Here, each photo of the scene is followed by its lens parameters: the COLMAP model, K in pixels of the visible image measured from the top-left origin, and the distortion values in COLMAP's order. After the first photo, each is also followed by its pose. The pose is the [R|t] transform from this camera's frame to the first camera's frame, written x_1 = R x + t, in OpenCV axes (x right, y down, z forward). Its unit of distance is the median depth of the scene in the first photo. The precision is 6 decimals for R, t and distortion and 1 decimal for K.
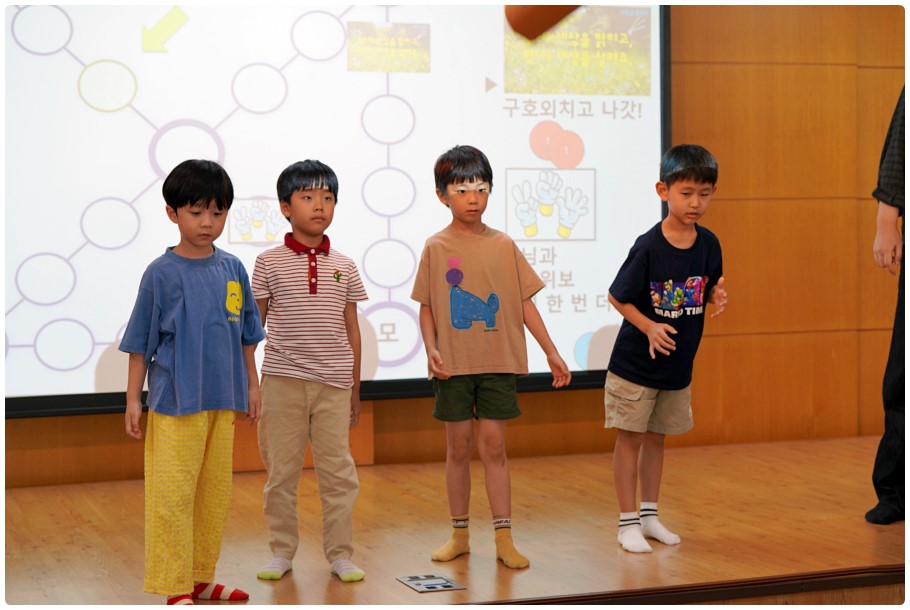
lens RADIAL K [[1817.5, 0, 447.1], [0, 1817.5, 310.9], [0, 0, 1]] dist [0.030843, 0.000000]
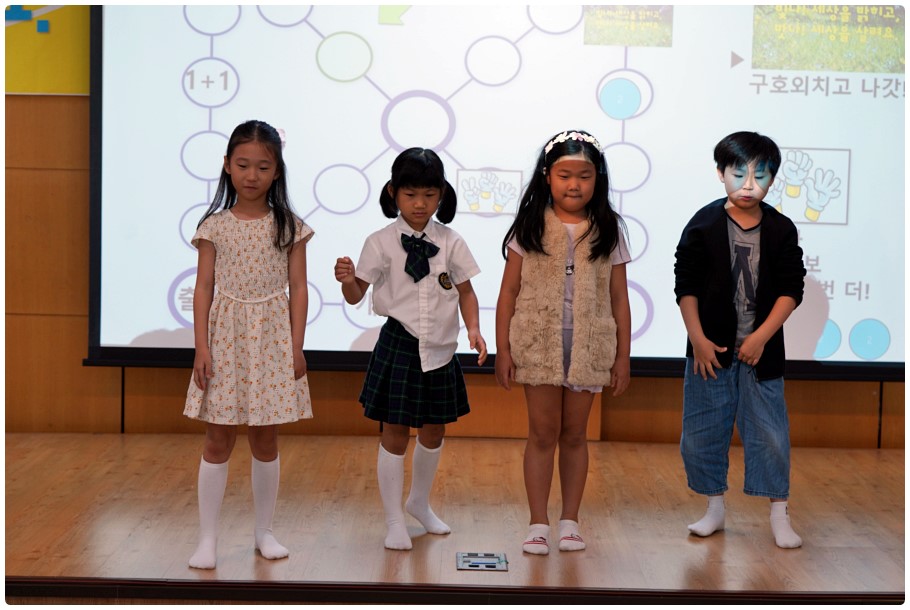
lens RADIAL K [[1817.5, 0, 457.0], [0, 1817.5, 295.5], [0, 0, 1]] dist [0.030843, 0.000000]
pose [[0.945178, 0.055090, -0.321874, 0.199389], [-0.051560, 0.998480, 0.019487, -0.010127], [0.322459, -0.001823, 0.946582, 0.034037]]
